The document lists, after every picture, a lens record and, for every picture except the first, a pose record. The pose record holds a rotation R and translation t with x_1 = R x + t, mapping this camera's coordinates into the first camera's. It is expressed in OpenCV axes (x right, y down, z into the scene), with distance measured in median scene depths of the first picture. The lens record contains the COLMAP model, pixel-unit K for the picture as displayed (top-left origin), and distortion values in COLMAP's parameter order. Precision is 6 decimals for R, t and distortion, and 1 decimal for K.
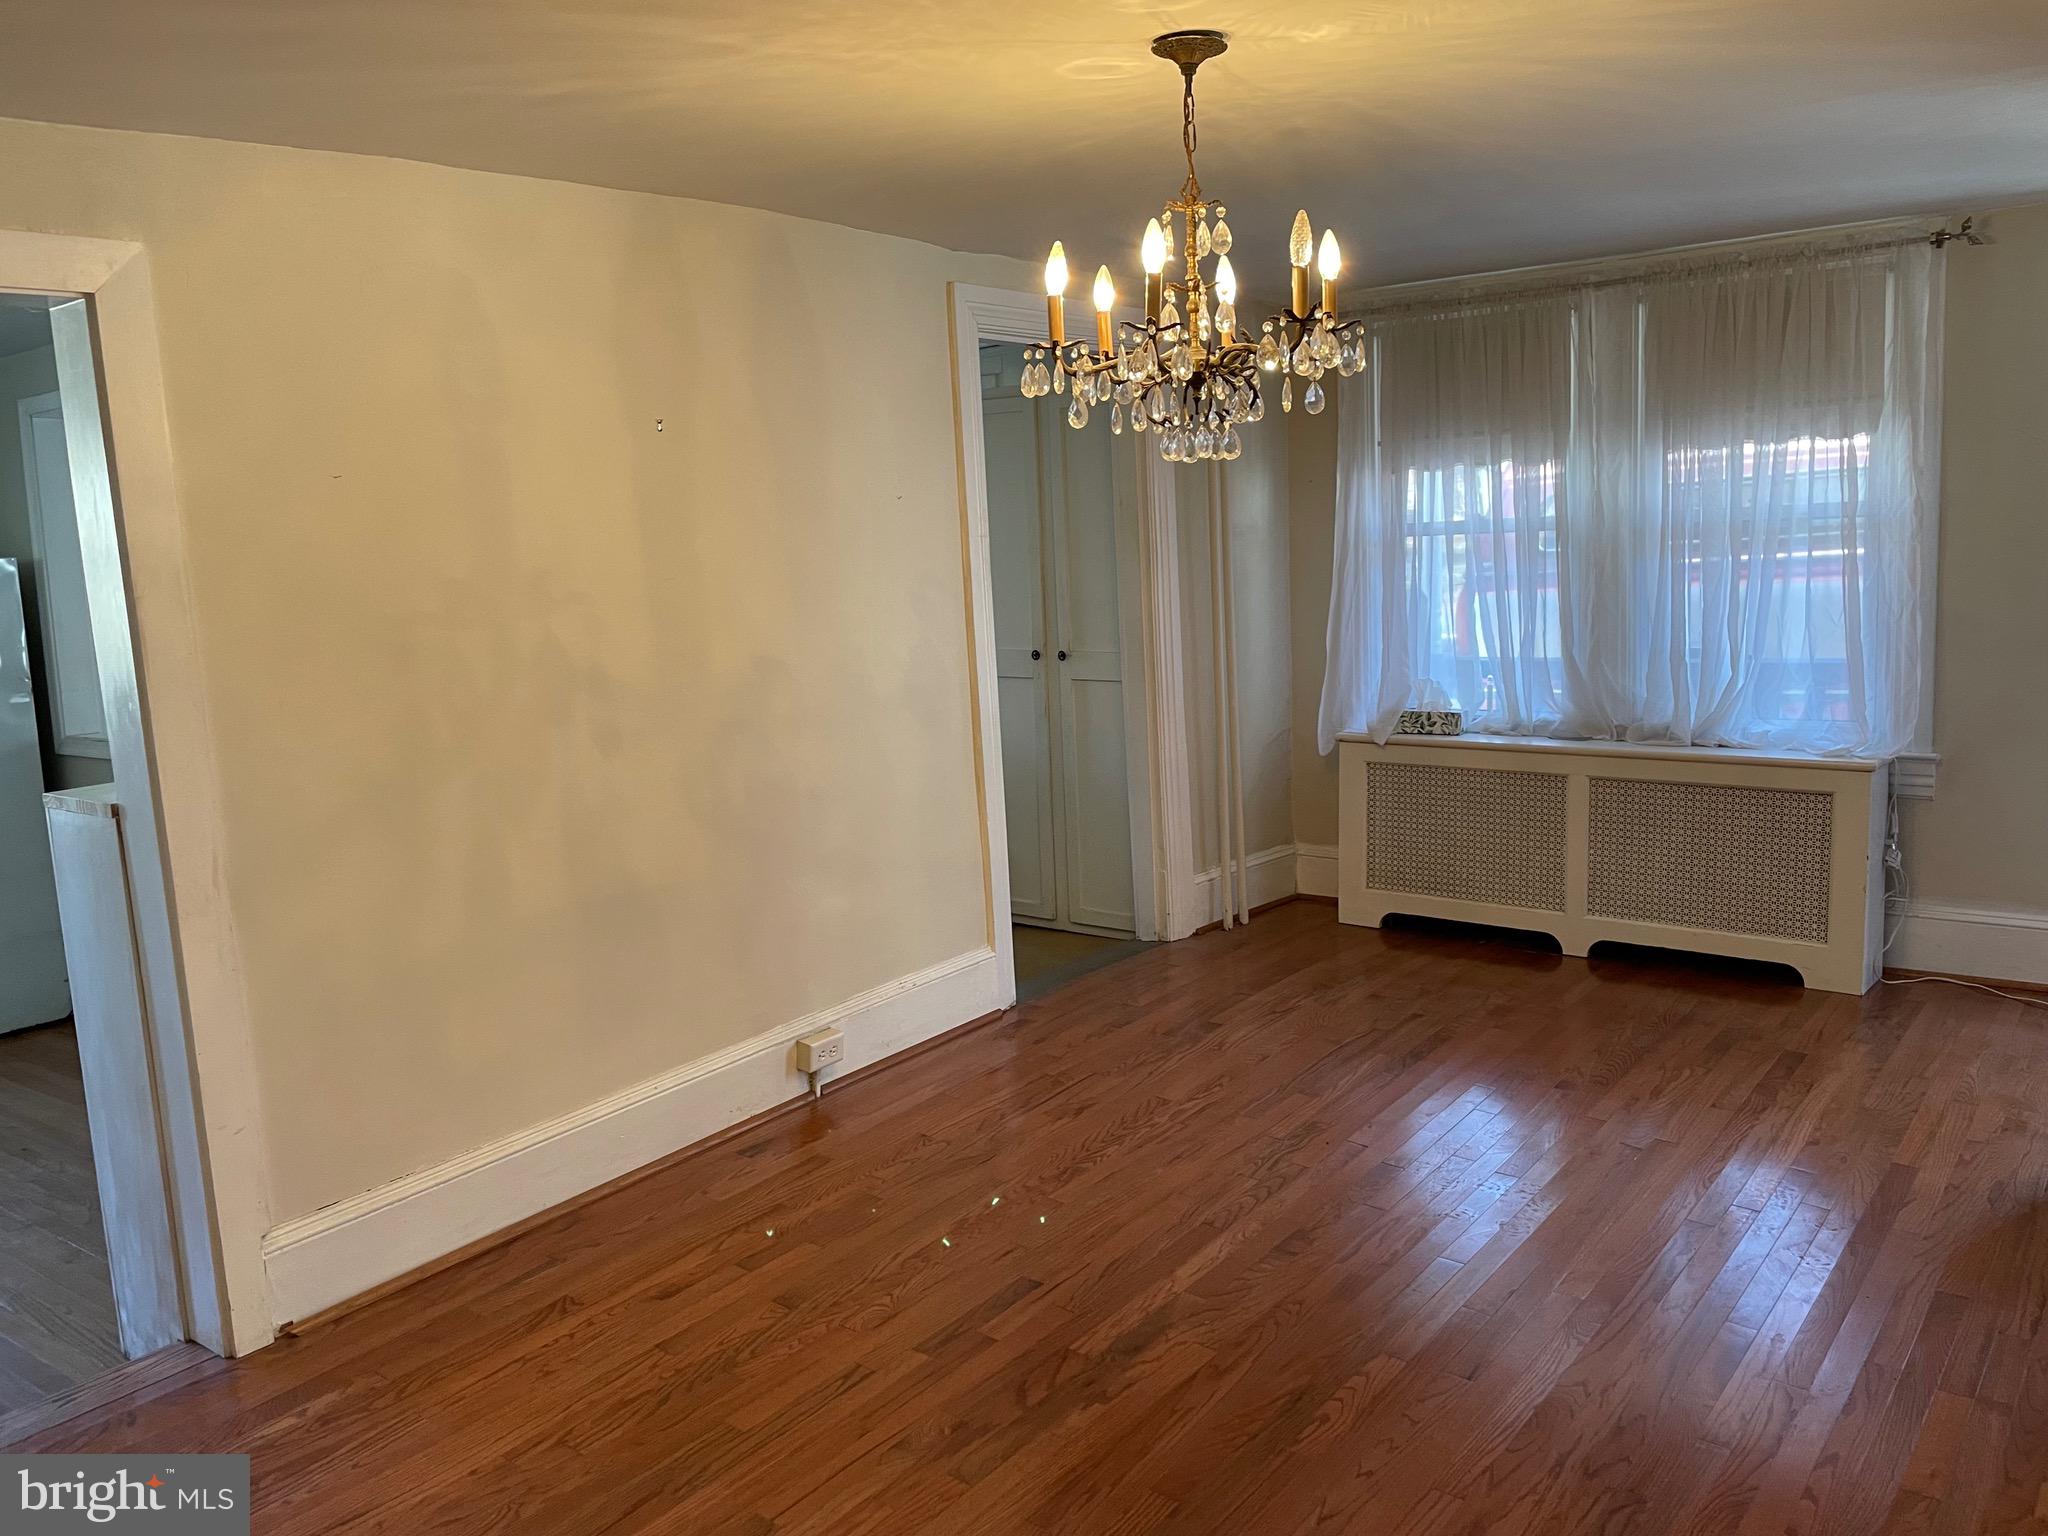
lens RADIAL K [[1561.9, 0, 1032.4], [0, 1561.9, 755.1], [0, 0, 1]] dist [0.086750, -0.118202]
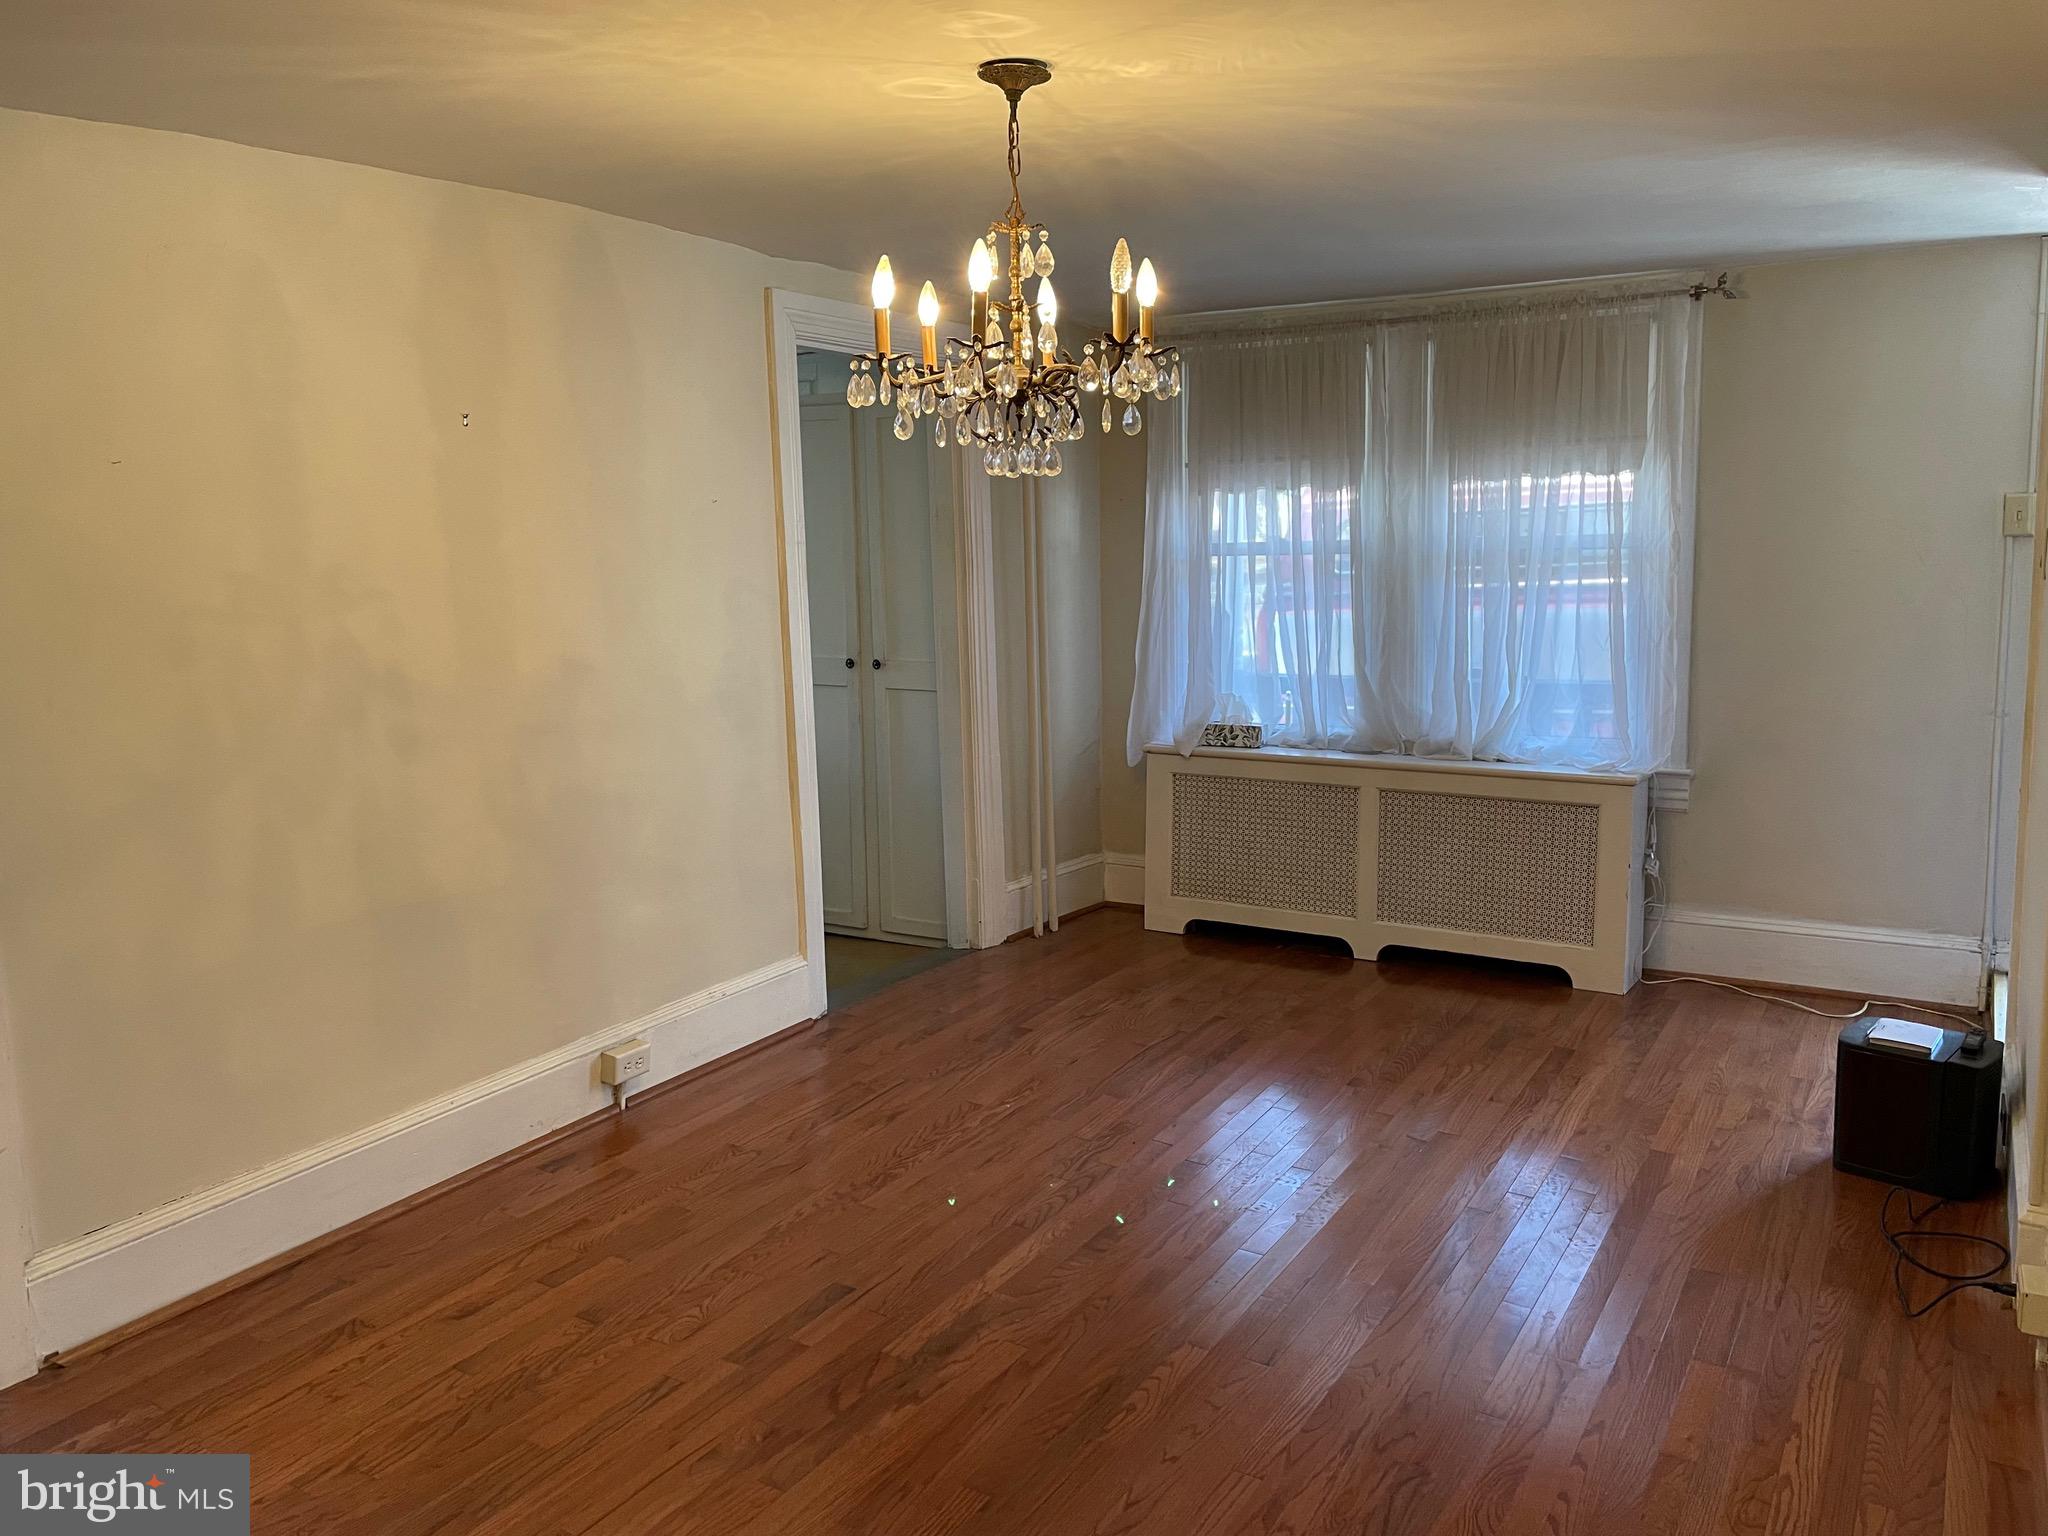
lens RADIAL K [[1561.9, 0, 1032.4], [0, 1561.9, 755.1], [0, 0, 1]] dist [0.086750, -0.118202]
pose [[0.992287, 0.009980, 0.123561, -0.007987], [-0.009093, 0.999929, -0.007739, 0.001980], [-0.123629, 0.006556, 0.992307, -0.012000]]
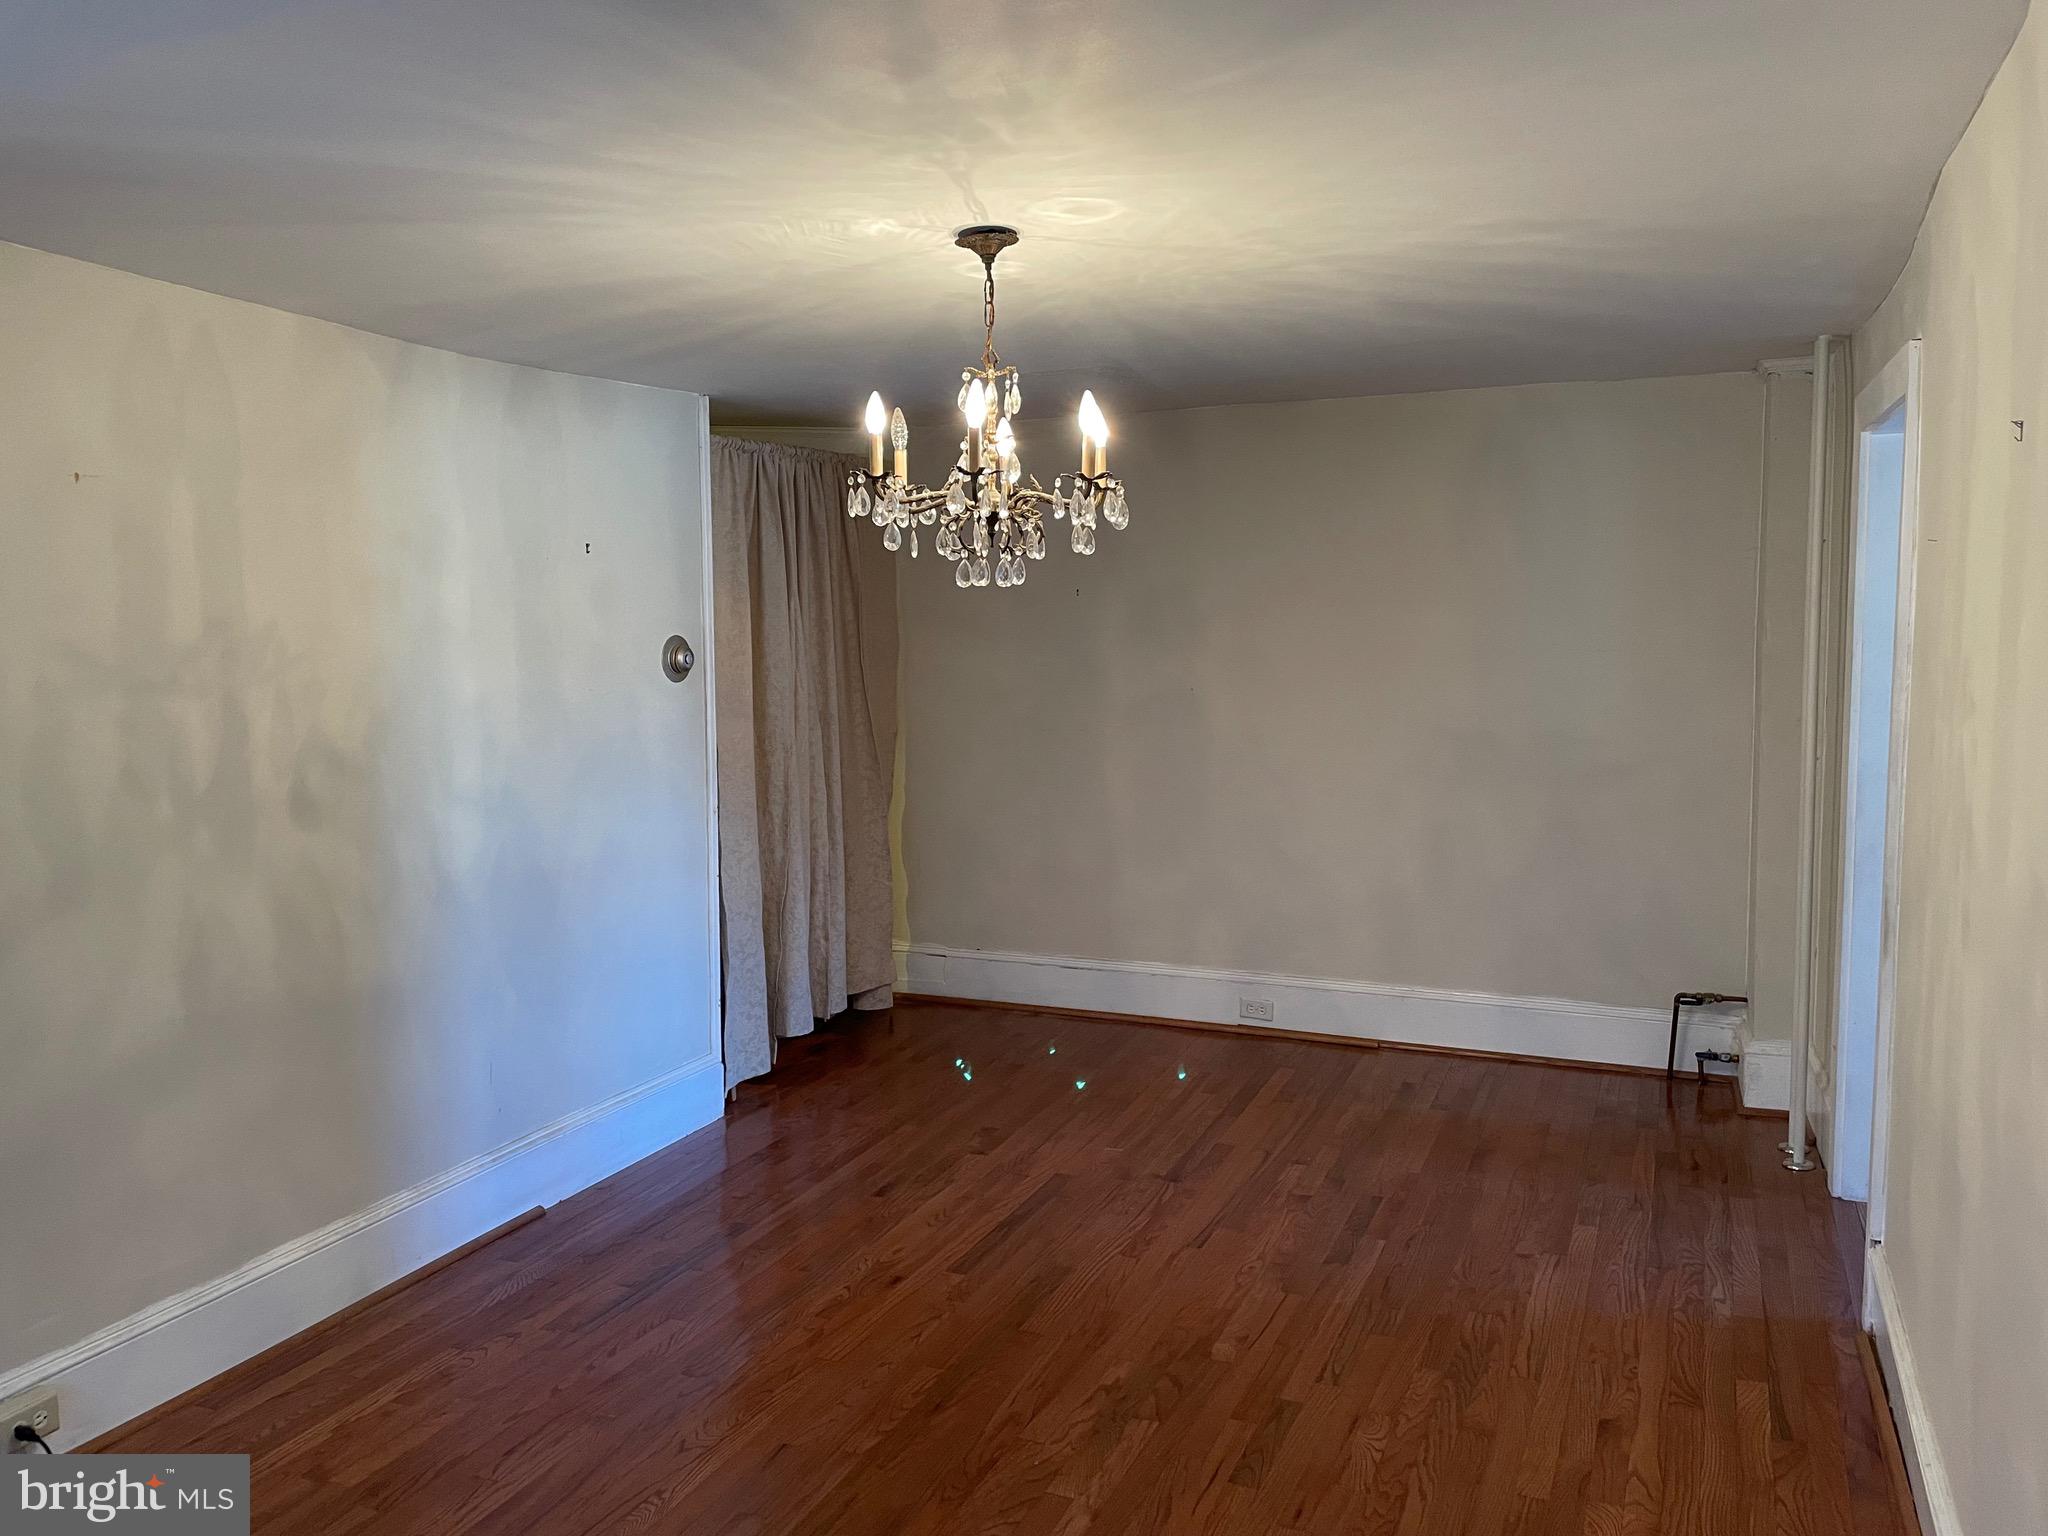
lens RADIAL K [[1561.9, 0, 1032.4], [0, 1561.9, 755.1], [0, 0, 1]] dist [0.086750, -0.118202]
pose [[-0.964766, 0.080727, -0.250420, 0.270299], [0.015799, 0.967826, 0.251125, -0.256310], [0.262636, 0.238320, -0.935000, 1.518123]]
